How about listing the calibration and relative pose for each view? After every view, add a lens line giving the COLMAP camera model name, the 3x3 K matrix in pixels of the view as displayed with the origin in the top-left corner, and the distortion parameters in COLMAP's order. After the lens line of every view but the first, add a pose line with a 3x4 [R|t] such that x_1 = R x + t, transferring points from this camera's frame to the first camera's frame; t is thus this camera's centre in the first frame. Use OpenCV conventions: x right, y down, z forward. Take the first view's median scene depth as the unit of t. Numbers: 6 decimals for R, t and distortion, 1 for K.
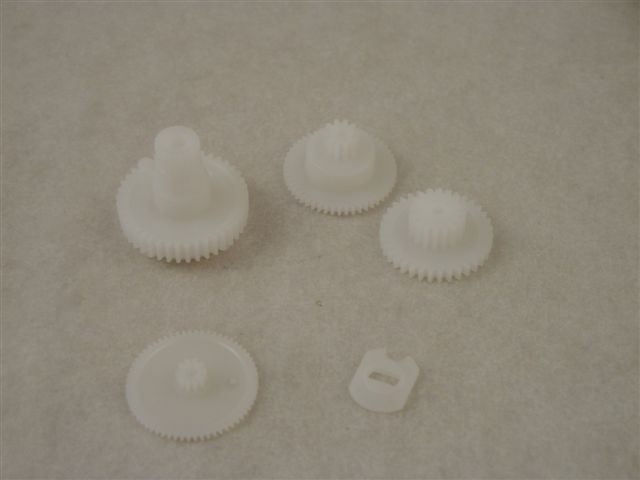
lens RADIAL K [[1437.5, 0, 320.0], [0, 1437.5, 240.0], [0, 0, 1]] dist [0.055040, 0.251017]
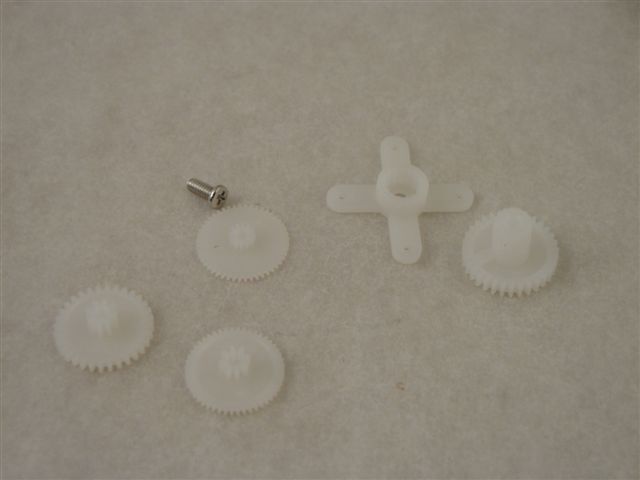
lens RADIAL K [[1437.5, 0, 320.0], [0, 1437.5, 240.0], [0, 0, 1]] dist [0.055040, 0.251017]
pose [[0.999871, 0.010891, 0.011791, -0.053133], [-0.011685, 0.997514, 0.069488, -0.086650], [-0.011005, -0.069617, 0.997513, 0.215806]]
